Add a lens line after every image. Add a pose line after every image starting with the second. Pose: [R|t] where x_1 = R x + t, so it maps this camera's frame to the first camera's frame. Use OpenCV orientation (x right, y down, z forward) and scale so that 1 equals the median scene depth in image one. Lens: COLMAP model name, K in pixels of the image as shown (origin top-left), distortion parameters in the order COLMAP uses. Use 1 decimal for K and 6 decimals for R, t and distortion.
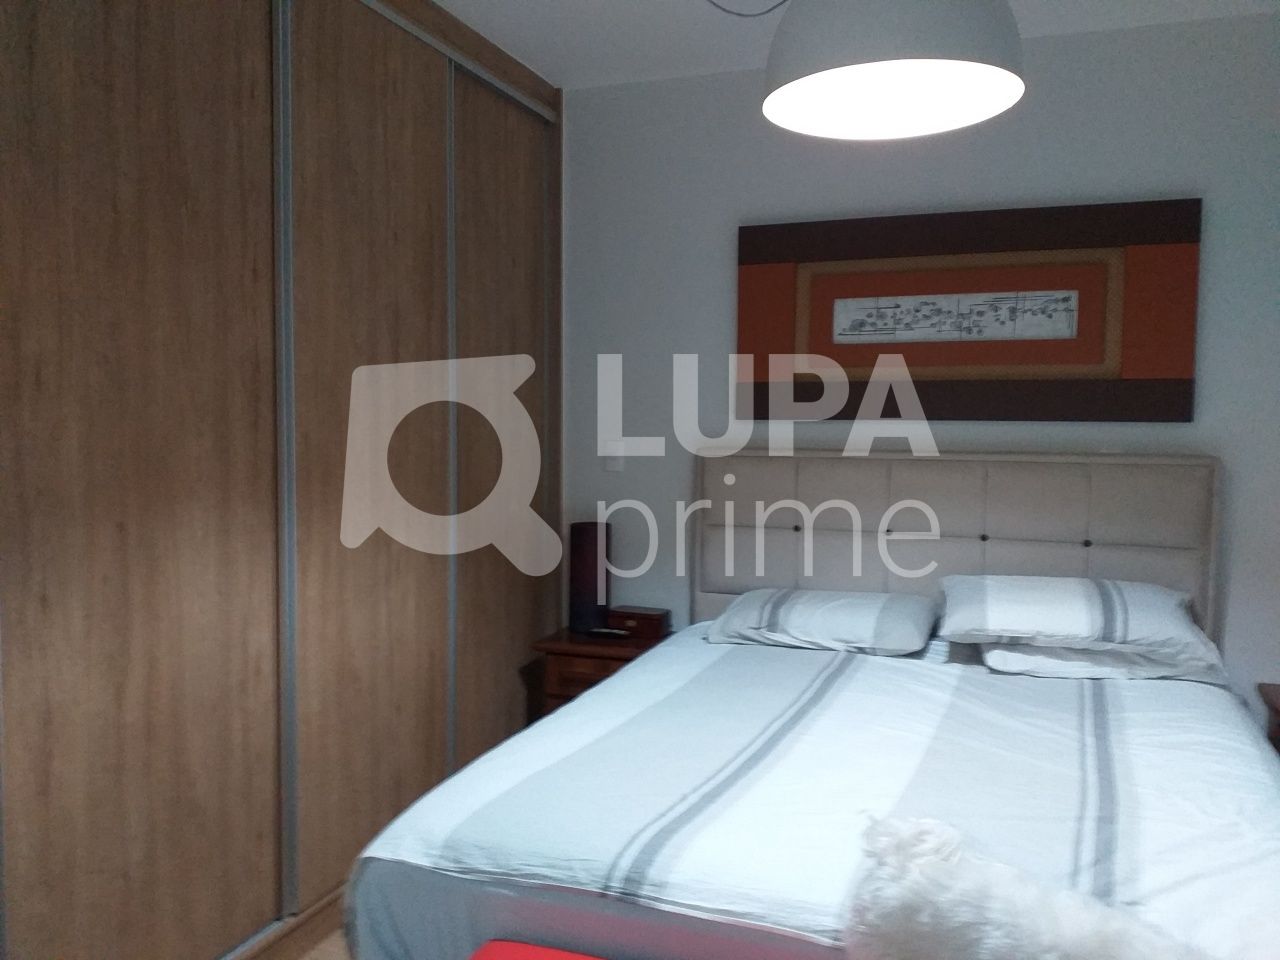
lens RADIAL K [[997.8, 0, 633.8], [0, 997.8, 479.9], [0, 0, 1]] dist [0.022854, -0.073116]
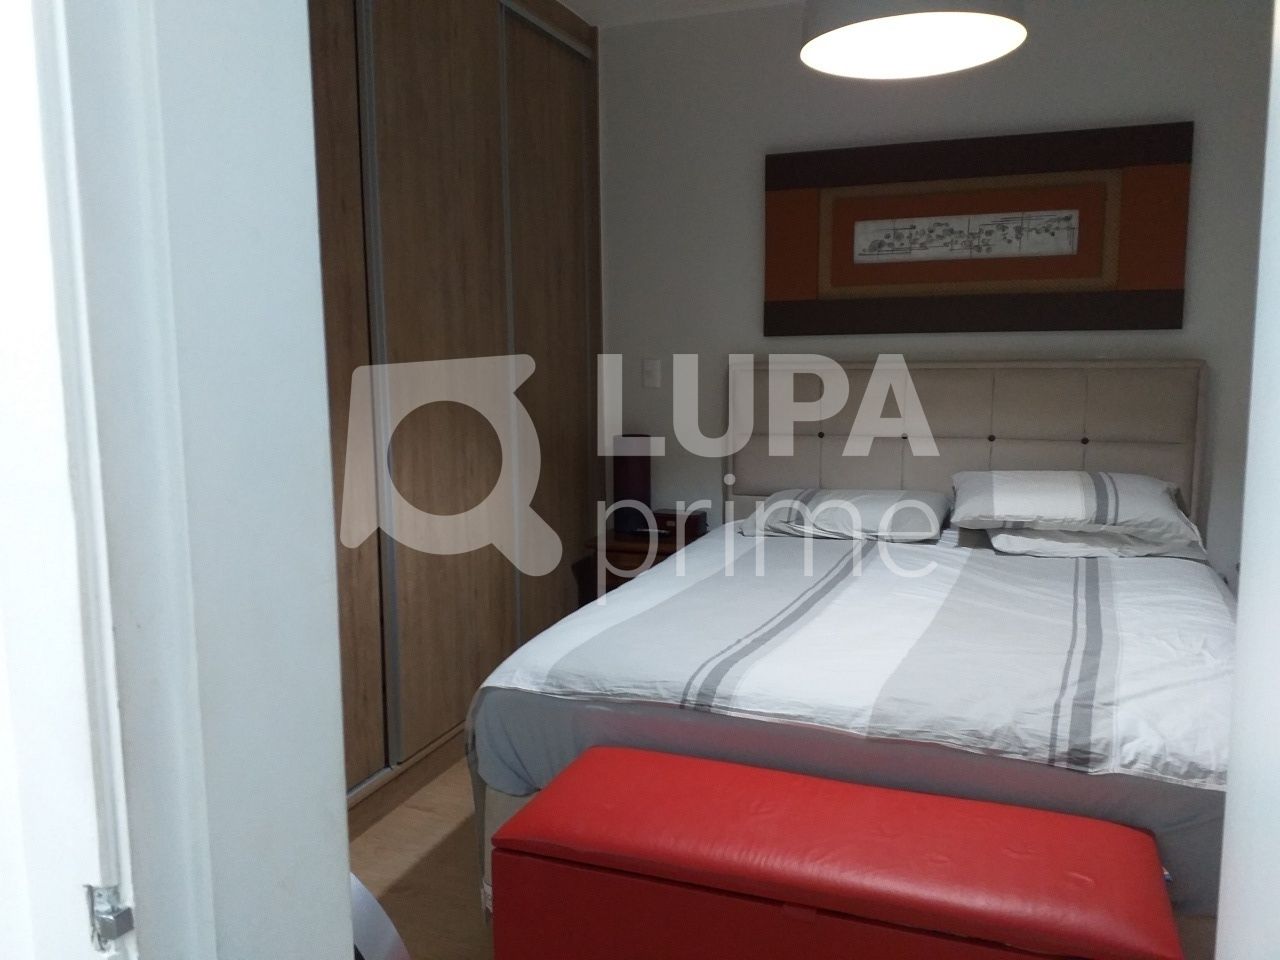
lens RADIAL K [[1001.6, 0, 640.0], [0, 1001.6, 480.0], [0, 0, 1]] dist [0.039812, -0.077060]
pose [[0.999834, -0.018110, -0.002181, -0.042363], [0.018212, 0.997760, 0.064370, 0.028830], [0.001011, -0.064399, 0.997924, -0.131445]]
